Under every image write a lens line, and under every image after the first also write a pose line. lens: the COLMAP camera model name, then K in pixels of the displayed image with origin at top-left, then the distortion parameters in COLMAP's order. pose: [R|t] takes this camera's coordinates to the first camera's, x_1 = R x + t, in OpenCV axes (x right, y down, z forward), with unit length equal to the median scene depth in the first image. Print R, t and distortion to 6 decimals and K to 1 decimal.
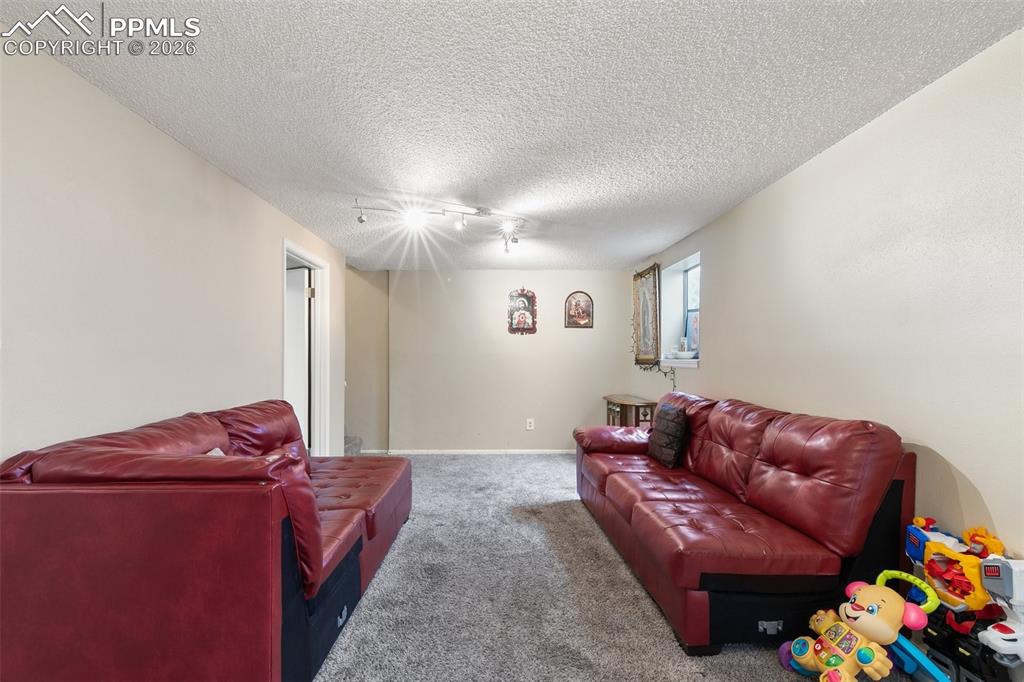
lens RADIAL K [[463.3, 0, 507.1], [0, 463.3, 363.9], [0, 0, 1]] dist [0.000615, -0.000019]
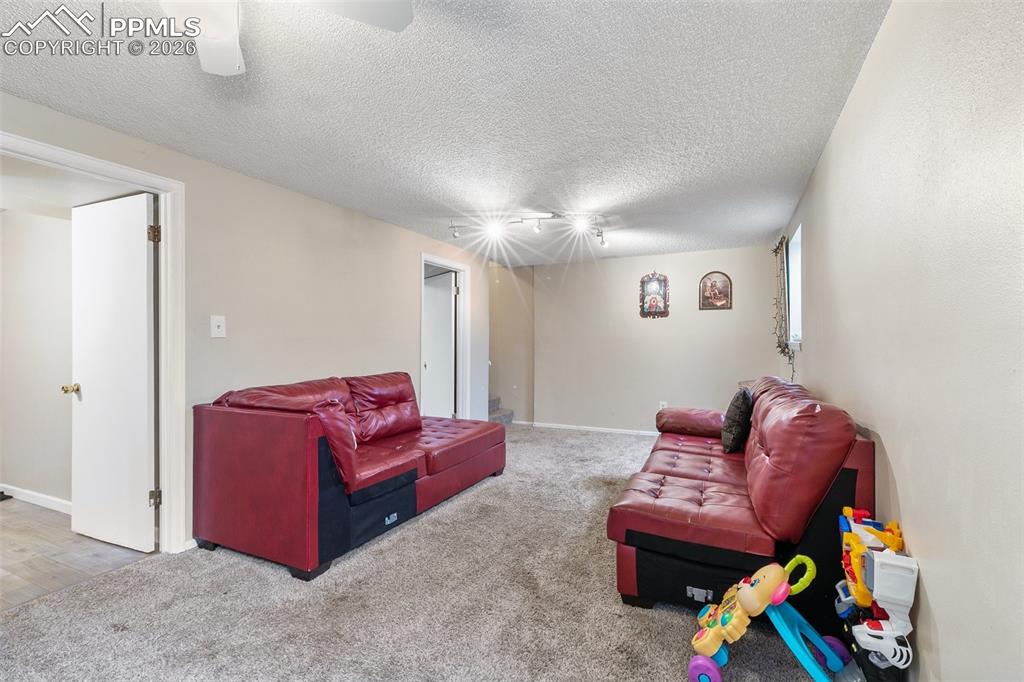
lens RADIAL K [[463.3, 0, 513.4], [0, 463.3, 339.8], [0, 0, 1]] dist [0.000615, -0.000019]
pose [[0.891740, -0.008056, -0.452476, 0.391649], [-0.000504, 0.999823, -0.018794, 0.005948], [0.452548, 0.016987, 0.891578, -0.080502]]
